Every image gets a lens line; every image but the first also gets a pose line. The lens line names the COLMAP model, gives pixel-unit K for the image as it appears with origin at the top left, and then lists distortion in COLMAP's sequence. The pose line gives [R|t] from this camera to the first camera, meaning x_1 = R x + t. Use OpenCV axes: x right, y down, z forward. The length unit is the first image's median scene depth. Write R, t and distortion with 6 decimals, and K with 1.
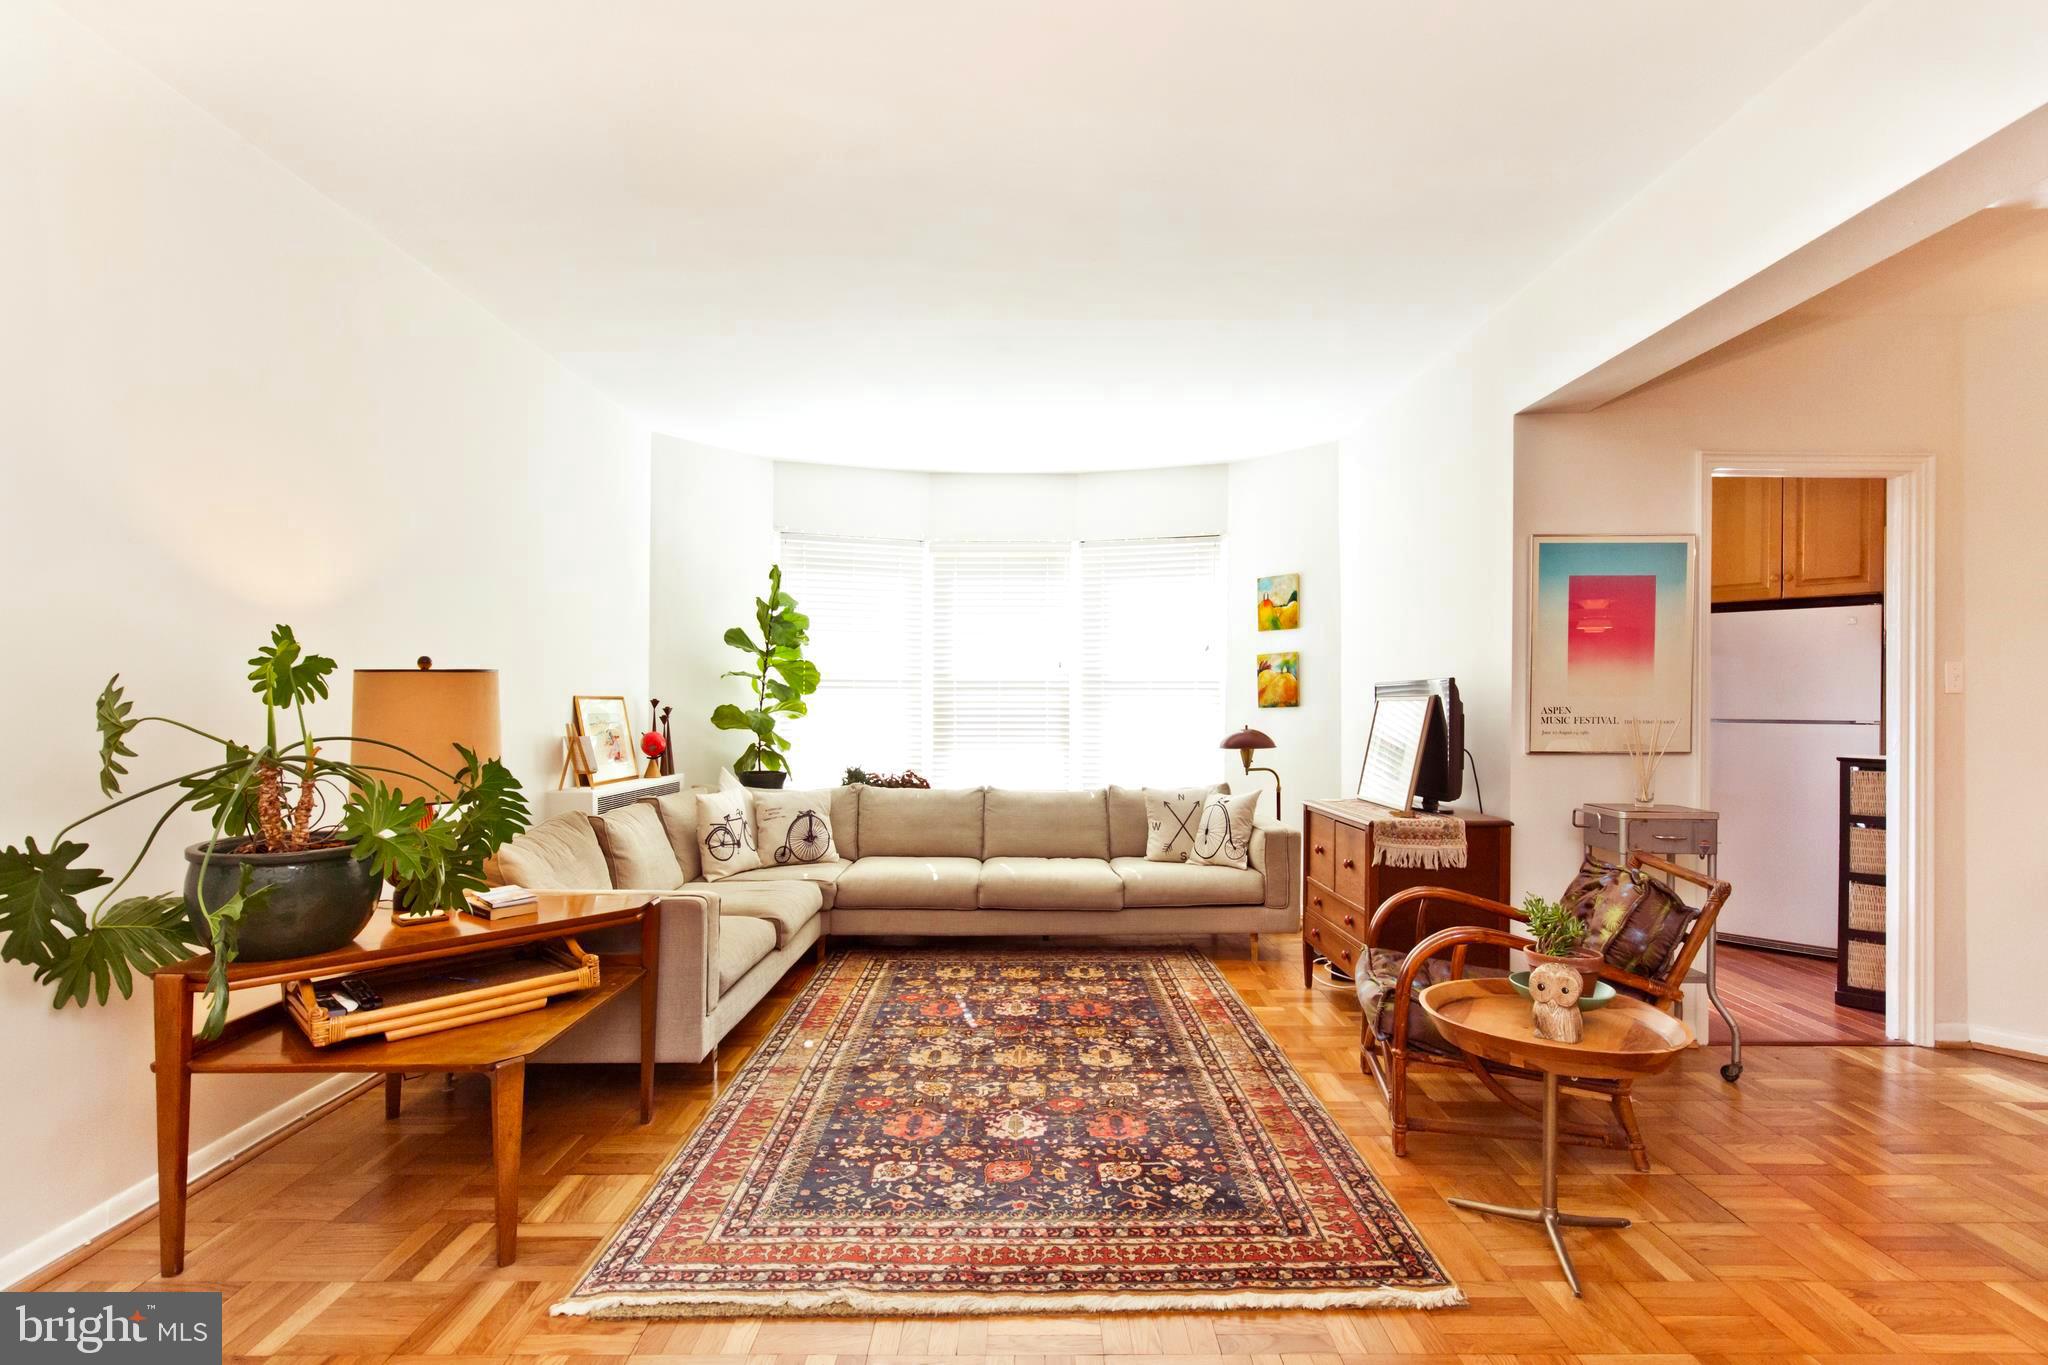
lens RADIAL K [[993.9, 0, 1003.7], [0, 993.9, 711.1], [0, 0, 1]] dist [0.001109, -0.000318]
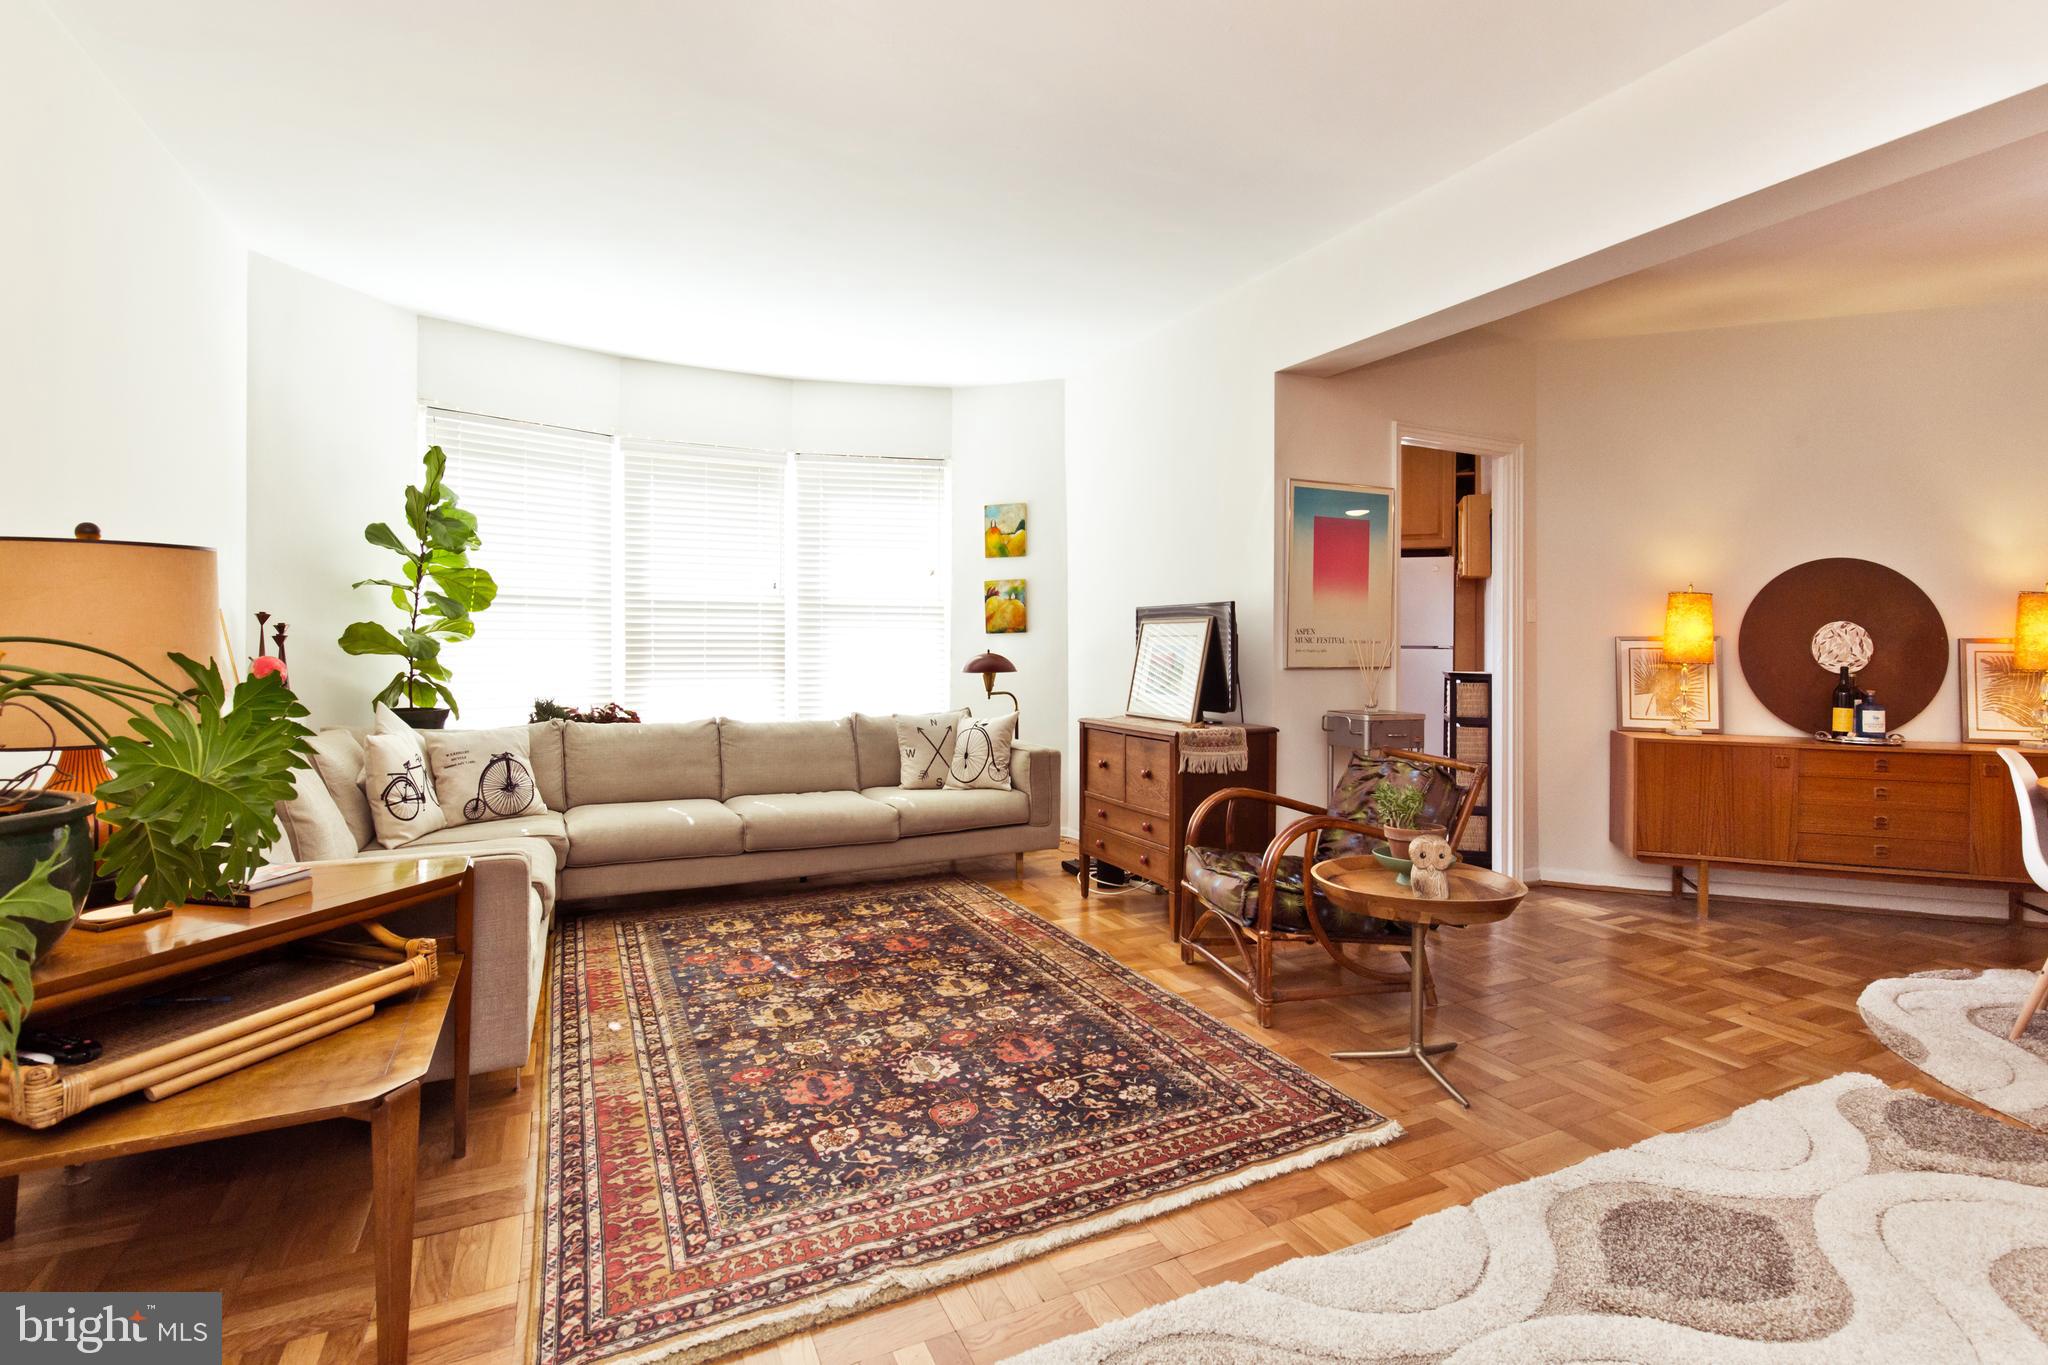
lens RADIAL K [[1014.7, 0, 1055.7], [0, 1014.7, 652.1], [0, 0, 1]] dist [0.004778, -0.000066]
pose [[0.887549, 0.000619, 0.460714, -0.270520], [-0.001766, 0.999996, 0.002060, 0.023199], [-0.460711, -0.002643, 0.887546, 0.088742]]
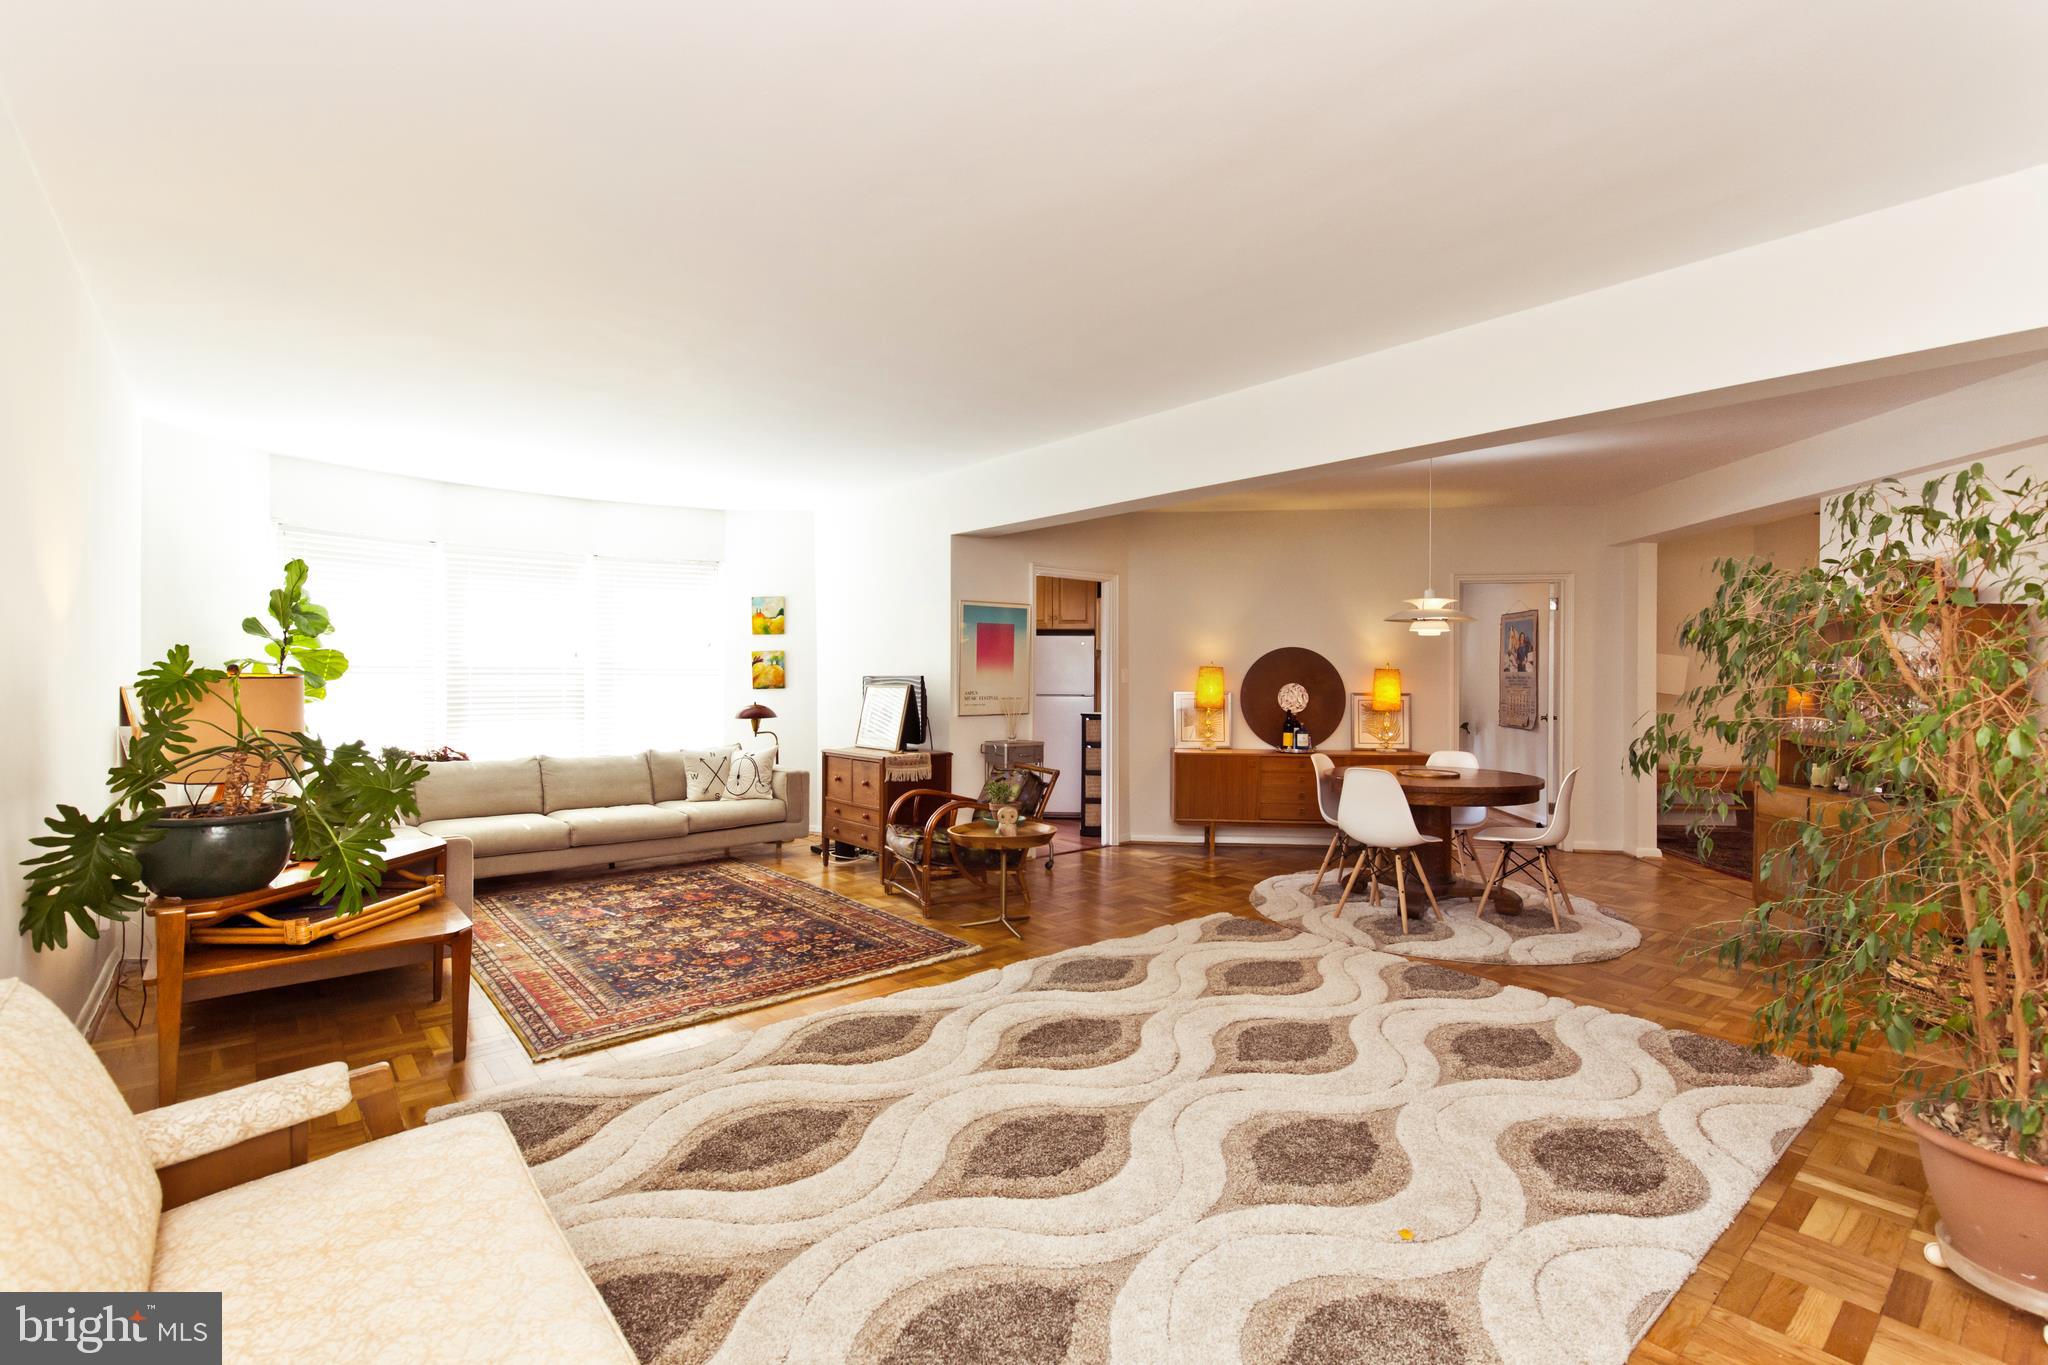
lens RADIAL K [[918.8, 0, 1073.9], [0, 918.8, 670.2], [0, 0, 1]] dist [0.034349, 0.000374]
pose [[0.730384, 0.016342, 0.682841, -0.511673], [0.003210, 0.999621, -0.027357, 0.010486], [-0.683029, 0.022173, 0.730055, -0.424720]]
